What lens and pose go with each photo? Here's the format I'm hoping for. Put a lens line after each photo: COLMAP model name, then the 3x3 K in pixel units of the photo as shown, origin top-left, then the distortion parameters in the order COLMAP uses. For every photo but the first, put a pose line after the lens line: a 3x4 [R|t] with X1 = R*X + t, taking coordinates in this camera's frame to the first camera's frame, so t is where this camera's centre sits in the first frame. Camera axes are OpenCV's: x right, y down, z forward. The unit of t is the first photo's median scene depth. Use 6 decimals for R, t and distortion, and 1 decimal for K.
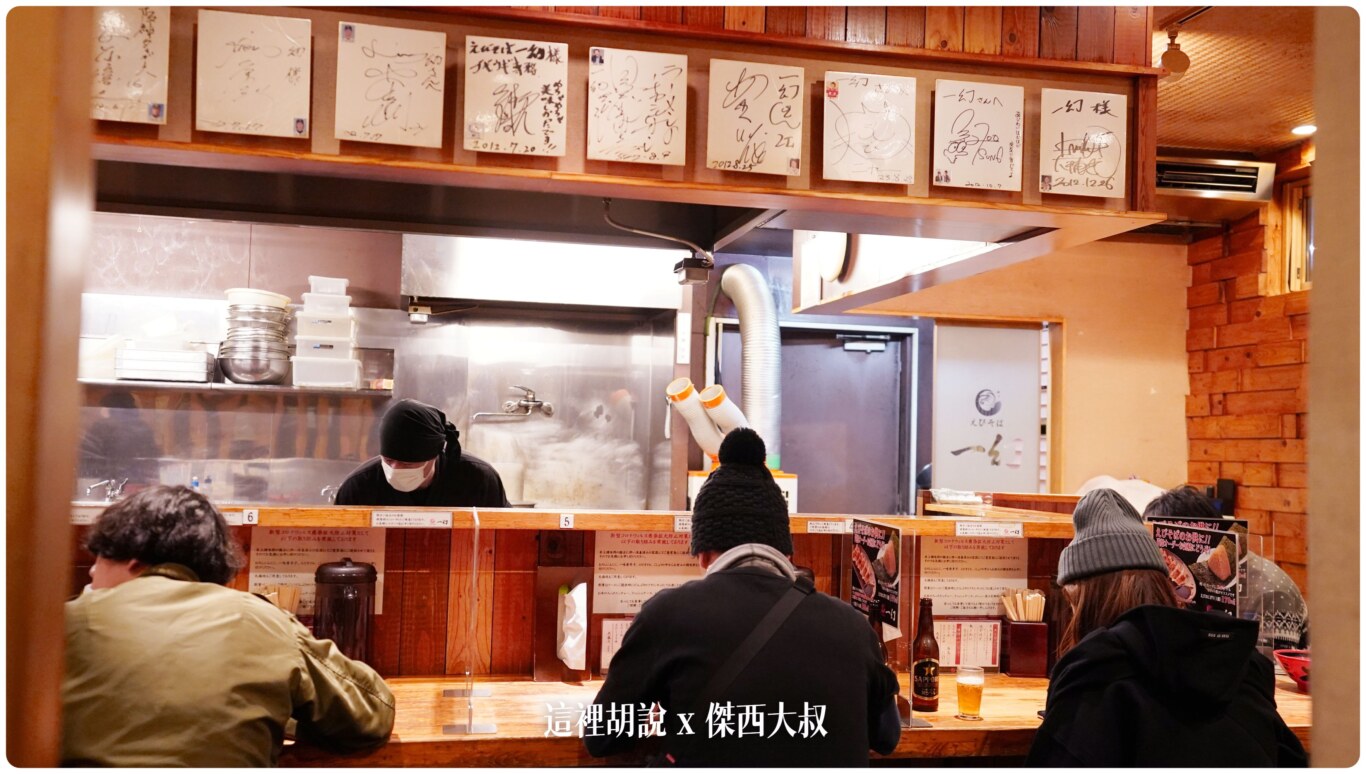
lens RADIAL K [[1400.8, 0, 680.1], [0, 1400.8, 387.6], [0, 0, 1]] dist [0.080677, 0.000000]
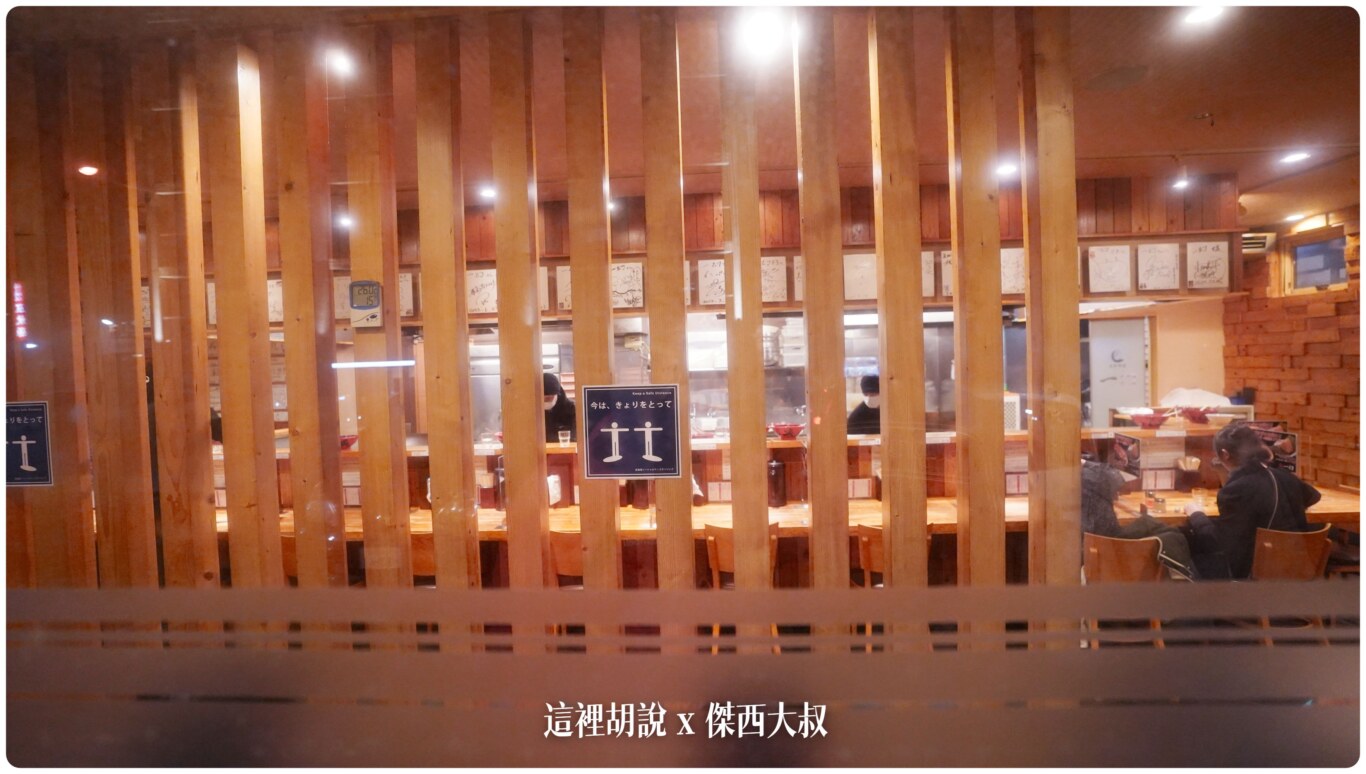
lens RADIAL K [[734.5, 0, 684.9], [0, 734.5, 382.6], [0, 0, 1]] dist [0.003410, 0.002514]
pose [[0.970934, -0.049902, -0.234087, -0.163182], [0.067078, 0.995563, 0.065991, -0.070298], [0.229756, -0.079775, 0.969973, -0.228443]]
